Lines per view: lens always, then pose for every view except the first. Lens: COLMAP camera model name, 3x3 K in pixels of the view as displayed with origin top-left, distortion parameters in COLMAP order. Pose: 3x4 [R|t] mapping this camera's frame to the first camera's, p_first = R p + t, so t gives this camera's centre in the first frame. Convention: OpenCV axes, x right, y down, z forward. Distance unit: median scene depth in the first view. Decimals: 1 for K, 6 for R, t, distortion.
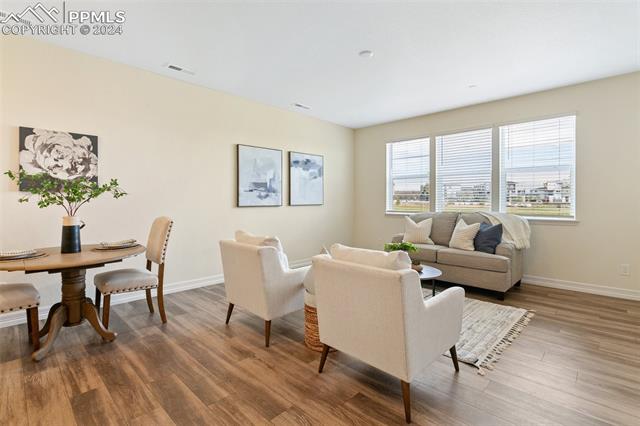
lens RADIAL K [[305.6, 0, 317.3], [0, 305.6, 200.8], [0, 0, 1]] dist [-0.002085, 0.000022]
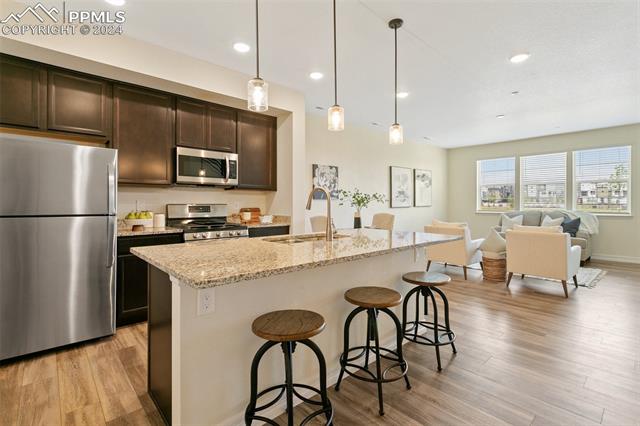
lens RADIAL K [[305.6, 0, 312.6], [0, 305.6, 204.3], [0, 0, 1]] dist [-0.002085, 0.000022]
pose [[0.997349, -0.003731, -0.072675, -0.513940], [0.004170, 0.999974, 0.005893, -0.006624], [0.072652, -0.006181, 0.997338, -0.516027]]
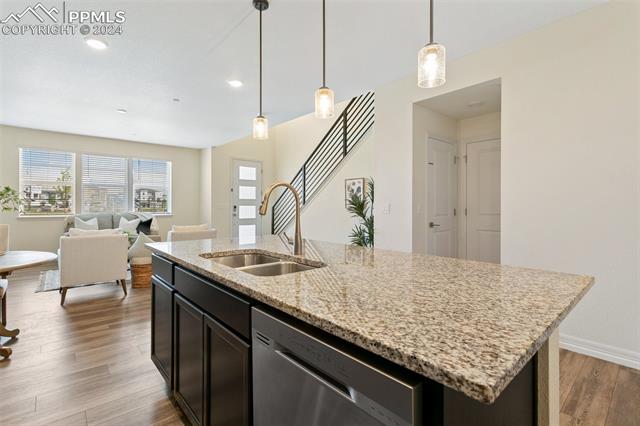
lens RADIAL K [[305.6, 0, 317.0], [0, 305.6, 203.7], [0, 0, 1]] dist [-0.002085, 0.000022]
pose [[0.074454, 0.005449, 0.997210, -0.892709], [-0.005988, 0.999969, -0.005017, -0.005851], [-0.997206, -0.005598, 0.074485, -0.072357]]
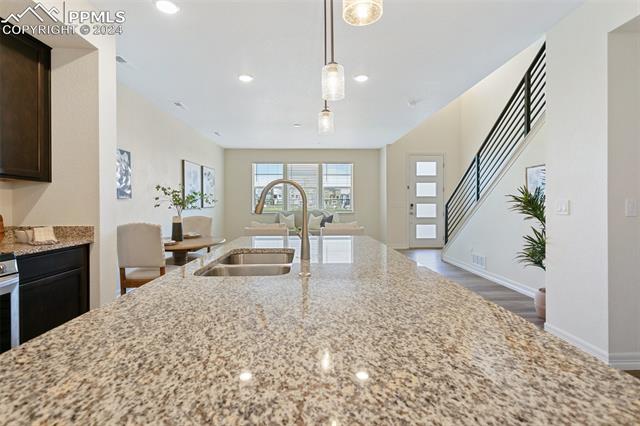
lens RADIAL K [[305.6, 0, 316.0], [0, 305.6, 208.2], [0, 0, 1]] dist [-0.002085, 0.000022]
pose [[0.697644, -0.014128, 0.716305, -0.751097], [0.001212, 0.999827, 0.018540, -0.007426], [-0.716444, -0.012066, 0.697541, -0.266086]]
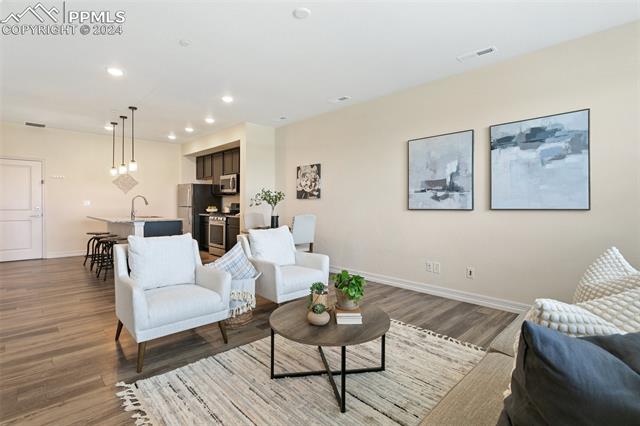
lens RADIAL K [[305.6, 0, 314.9], [0, 305.6, 208.4], [0, 0, 1]] dist [-0.002085, 0.000022]
pose [[-0.031243, 0.011753, -0.999443, 0.629261], [0.001660, 0.999930, 0.011707, 0.004846], [0.999510, -0.001293, -0.031260, 0.714703]]
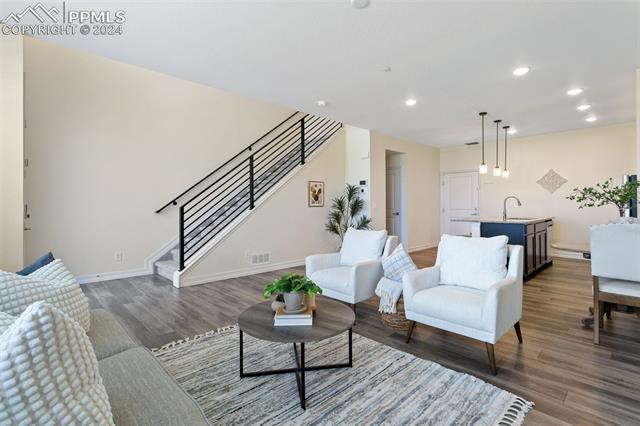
lens RADIAL K [[305.6, 0, 315.2], [0, 305.6, 208.4], [0, 0, 1]] dist [-0.002085, 0.000022]
pose [[-0.999548, 0.003402, 0.029859, 0.163776], [0.003582, 0.999976, 0.005994, 0.004411], [-0.029838, 0.006098, -0.999536, 1.163171]]
